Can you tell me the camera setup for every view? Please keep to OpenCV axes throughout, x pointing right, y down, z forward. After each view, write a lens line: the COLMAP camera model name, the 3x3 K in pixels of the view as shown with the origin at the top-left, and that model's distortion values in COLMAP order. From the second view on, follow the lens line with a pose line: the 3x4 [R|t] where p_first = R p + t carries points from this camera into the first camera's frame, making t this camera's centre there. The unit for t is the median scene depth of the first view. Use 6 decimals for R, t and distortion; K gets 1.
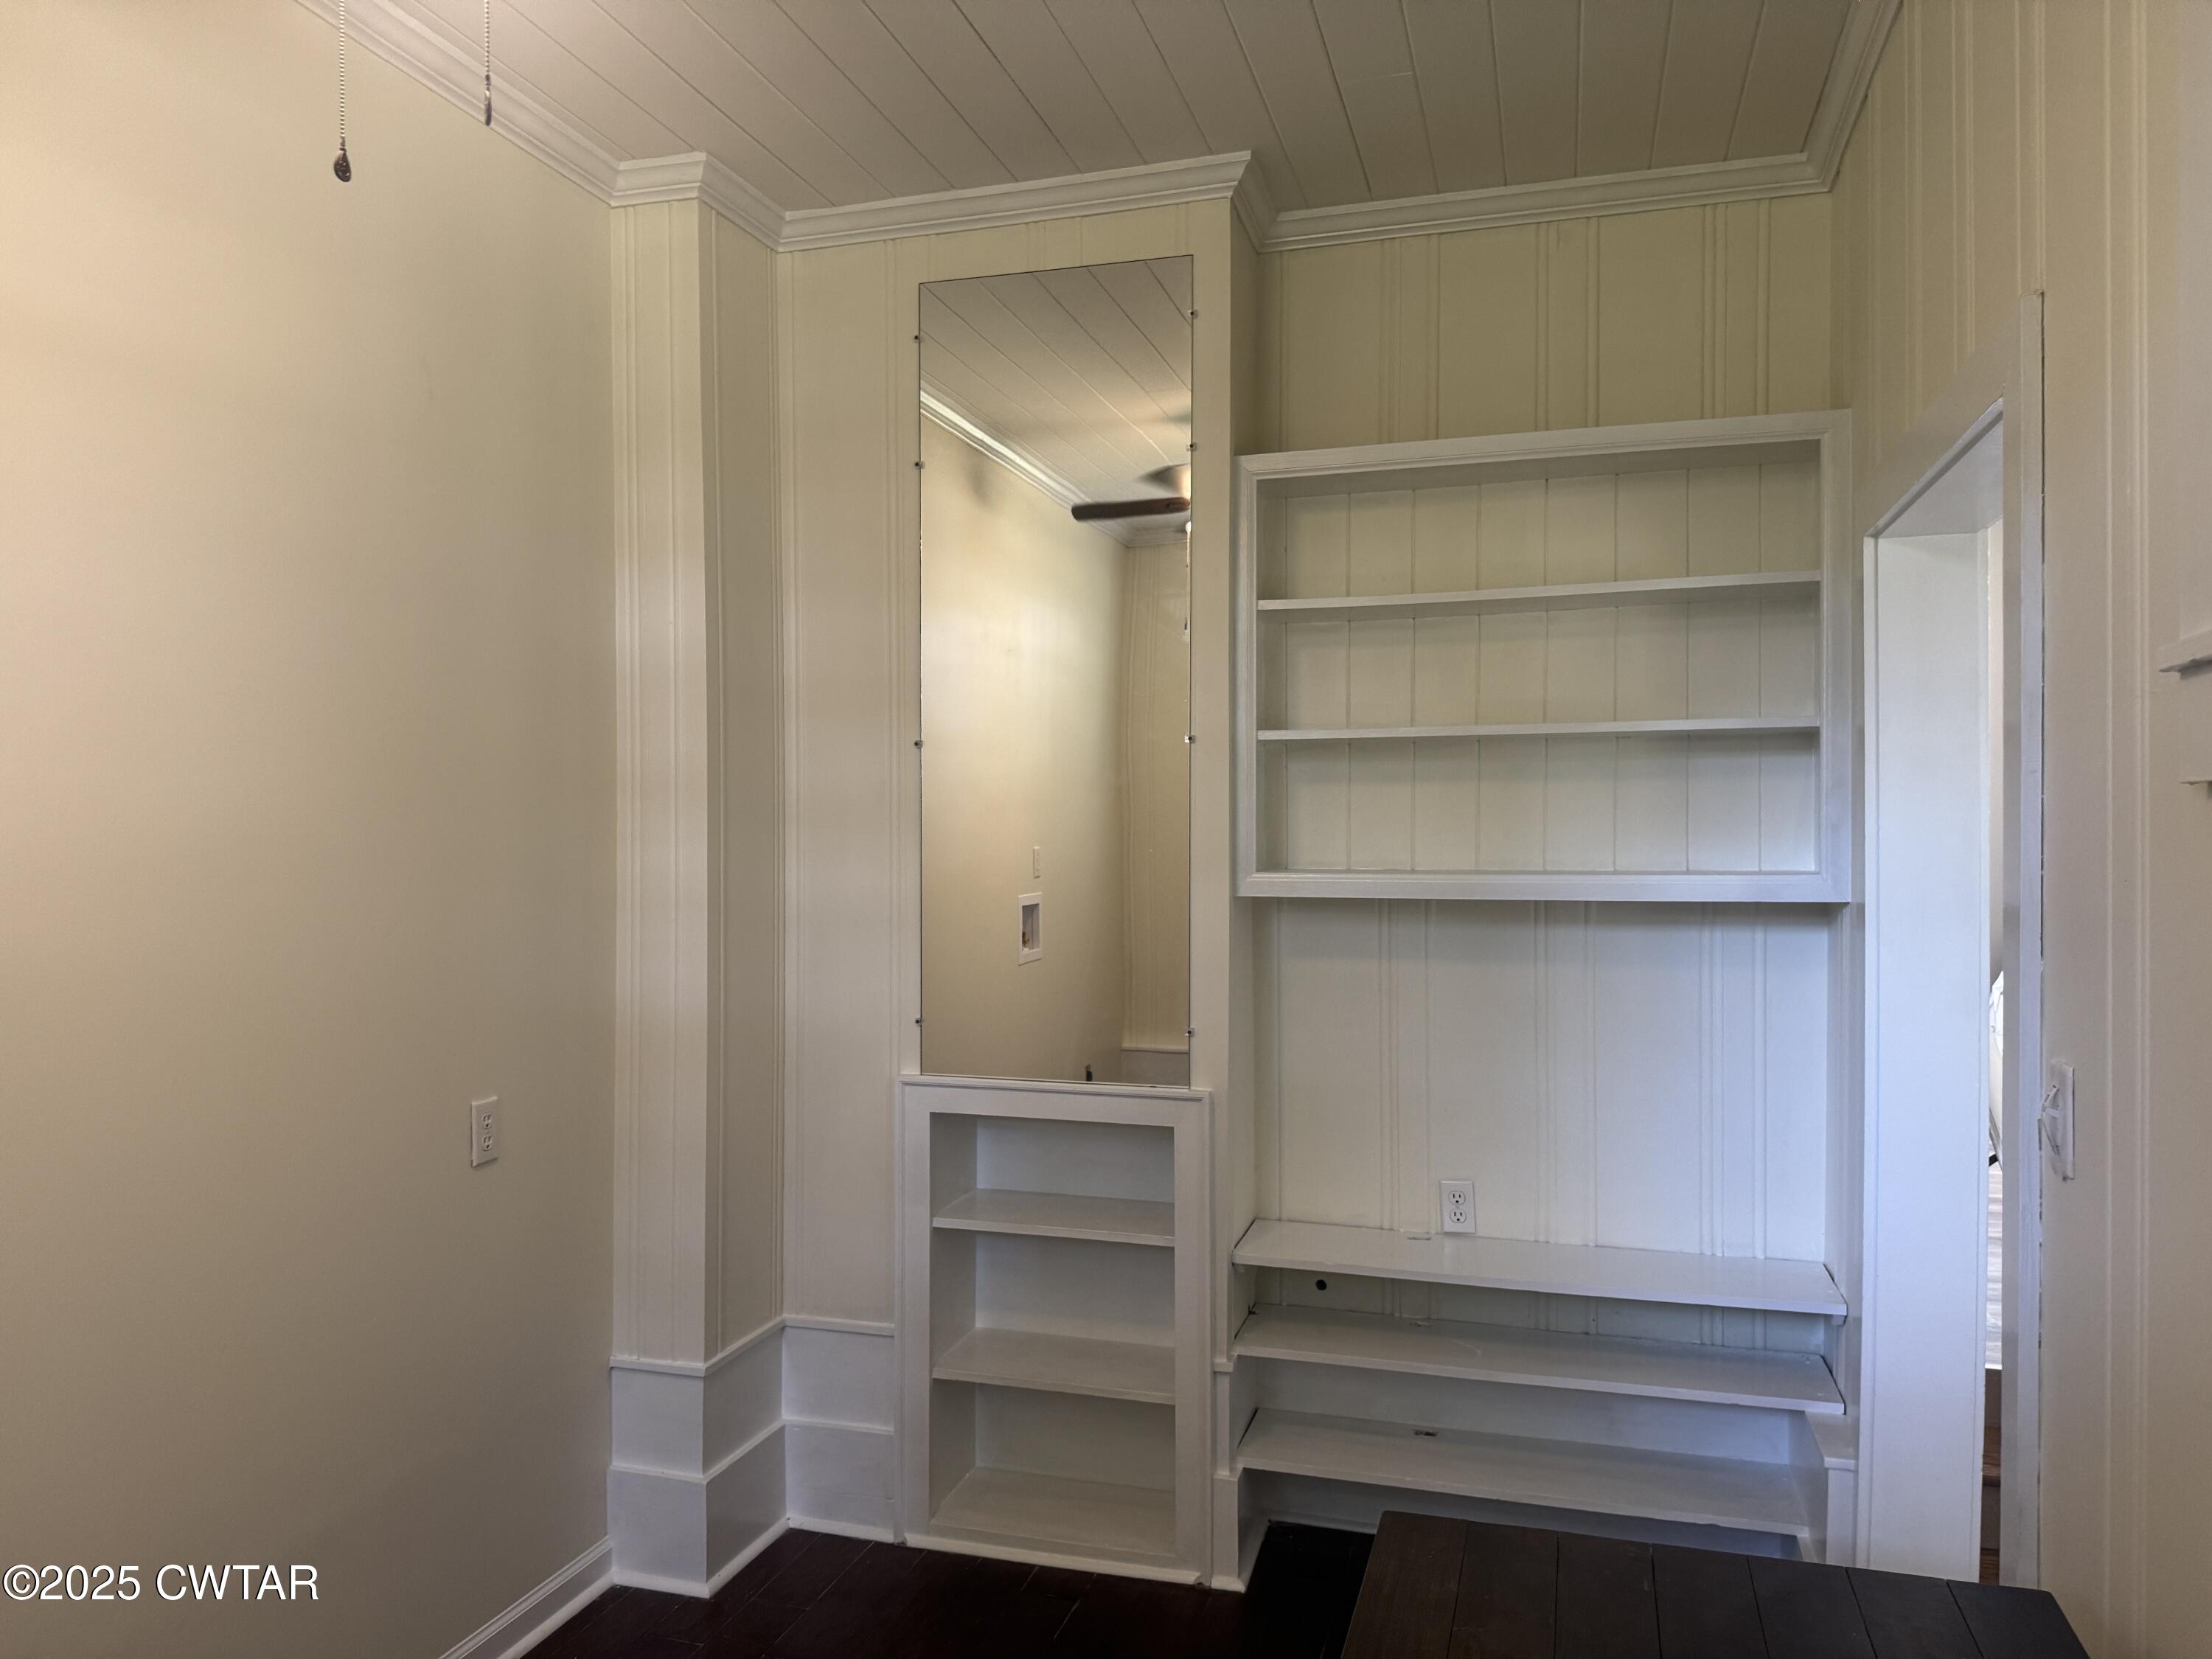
lens RADIAL K [[1544.7, 0, 1106.0], [0, 1544.7, 829.5], [0, 0, 1]] dist [0.135632, -0.214191]
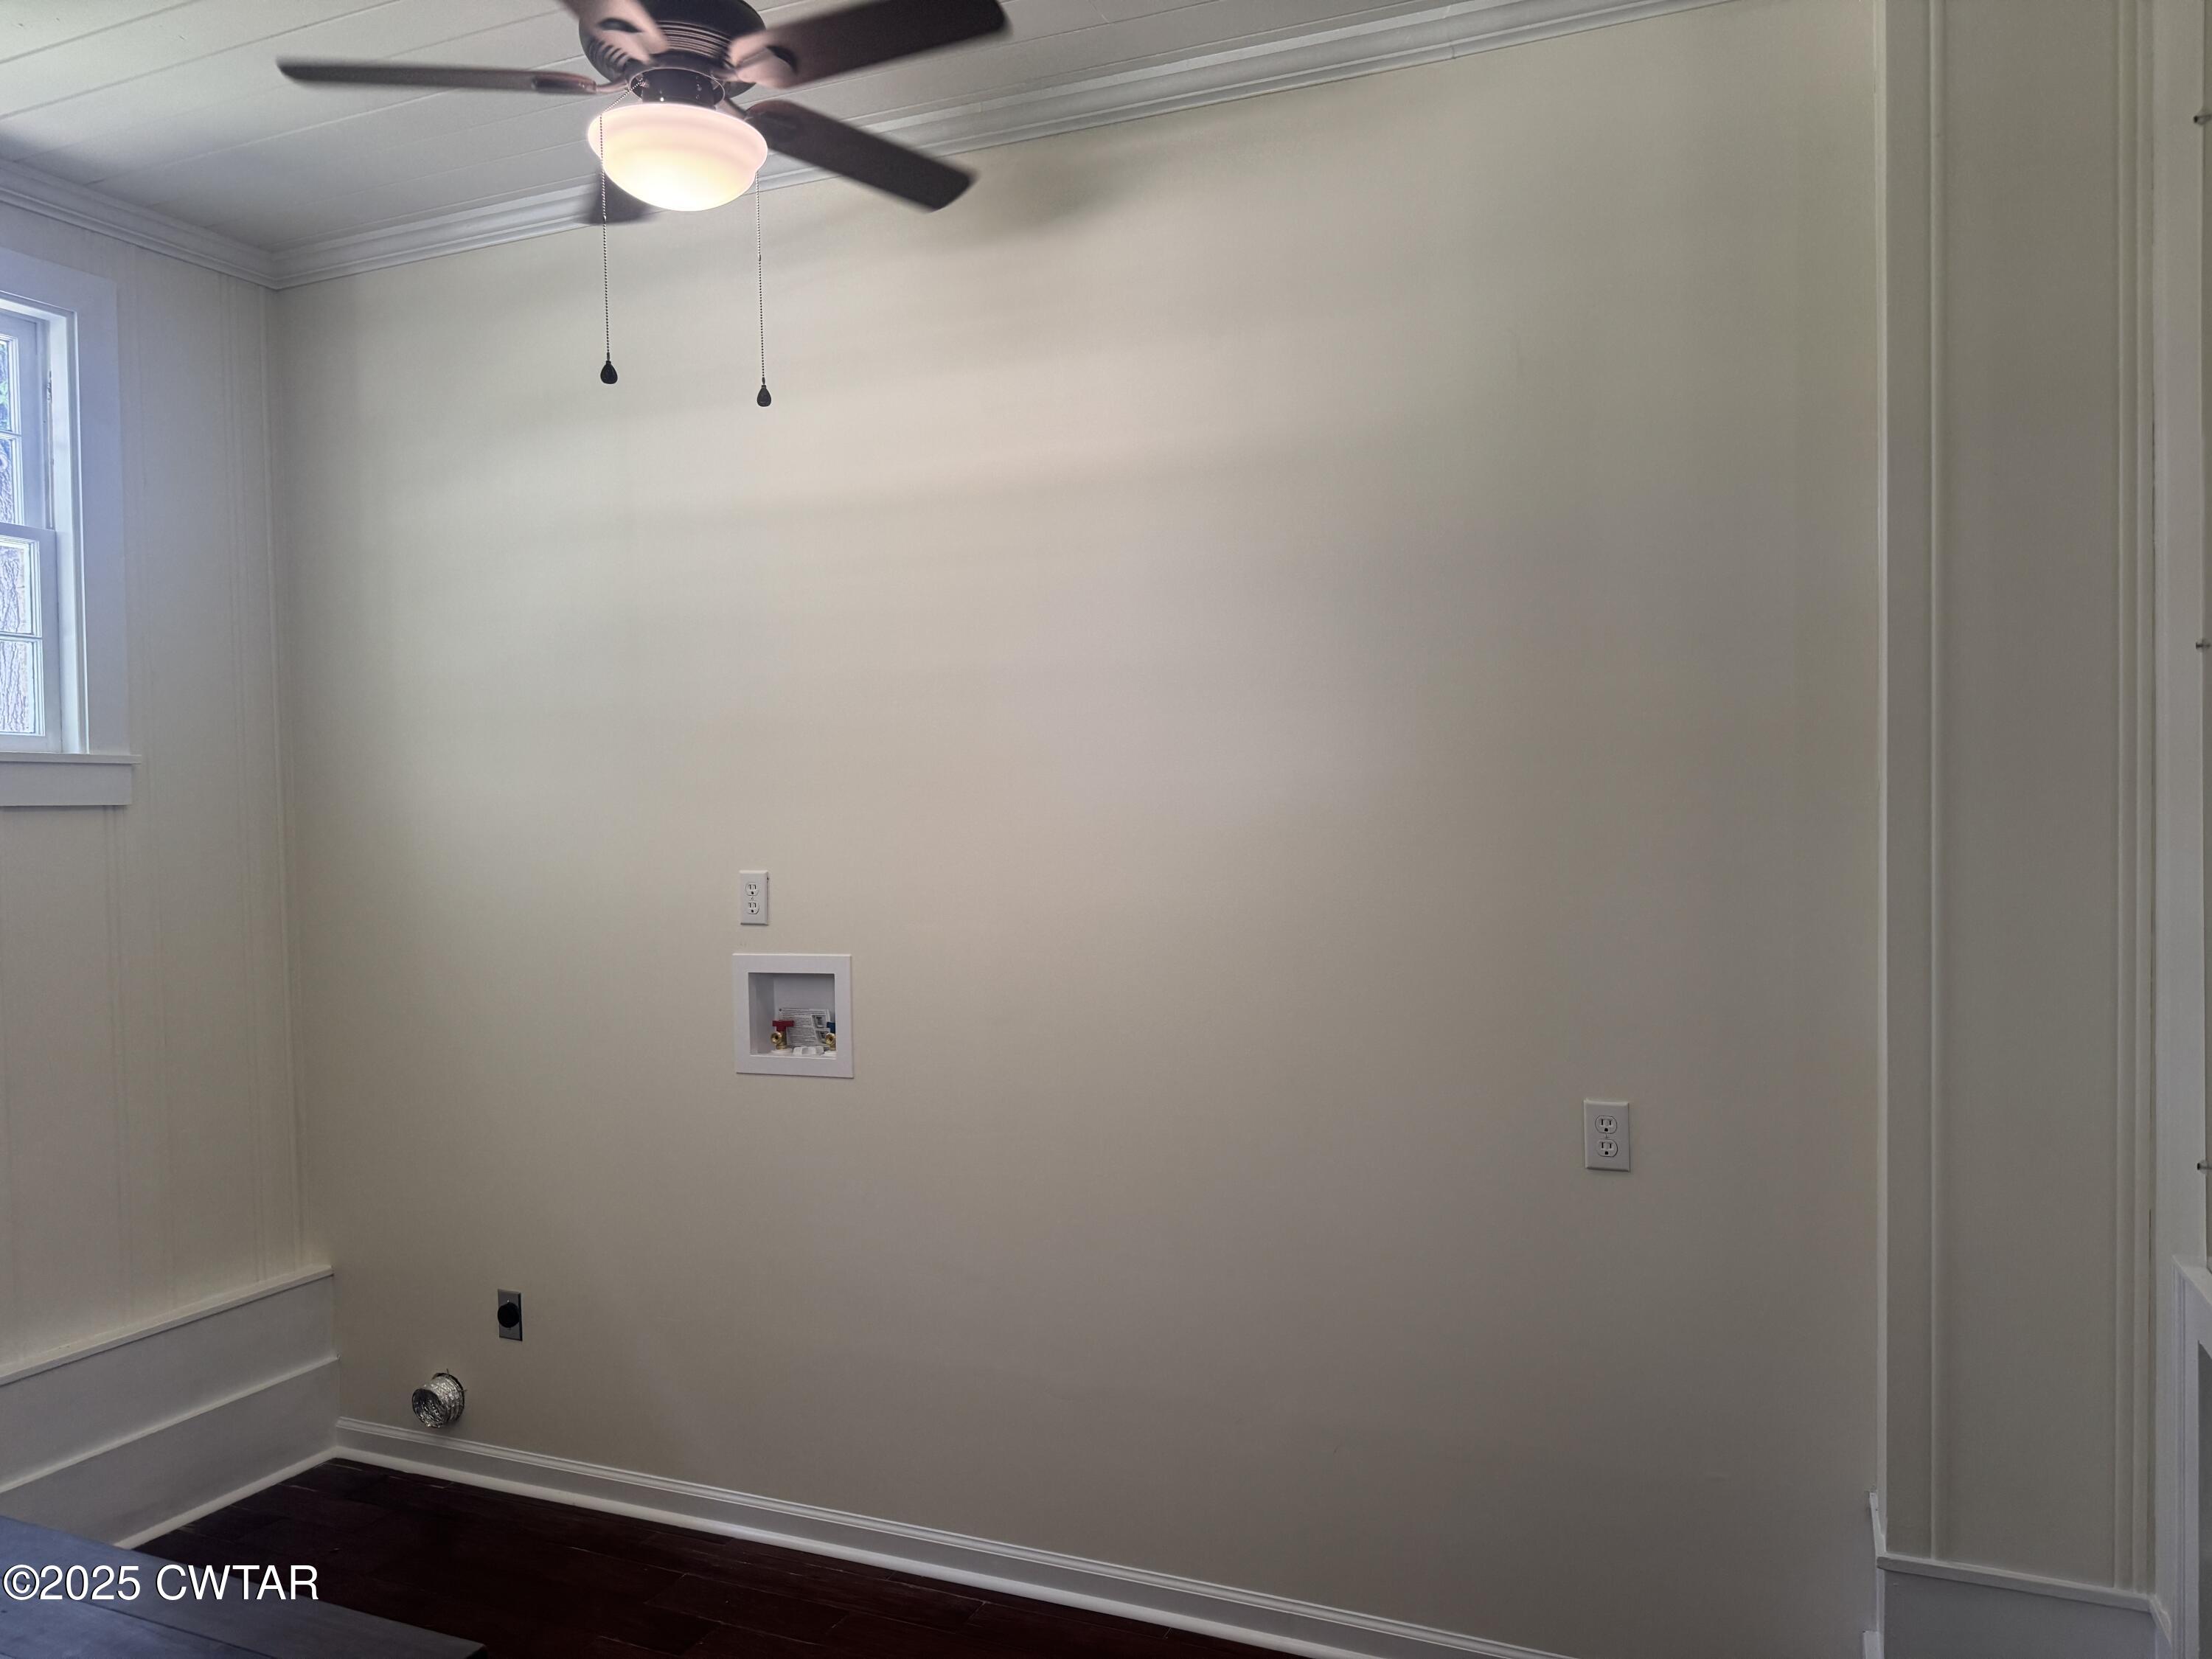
lens RADIAL K [[1544.7, 0, 1106.0], [0, 1544.7, 829.5], [0, 0, 1]] dist [0.135632, -0.214191]
pose [[-0.123946, 0.019148, -0.992104, 0.549569], [0.016663, 0.999713, 0.017213, -0.007753], [0.992149, -0.014398, -0.124229, 0.831219]]
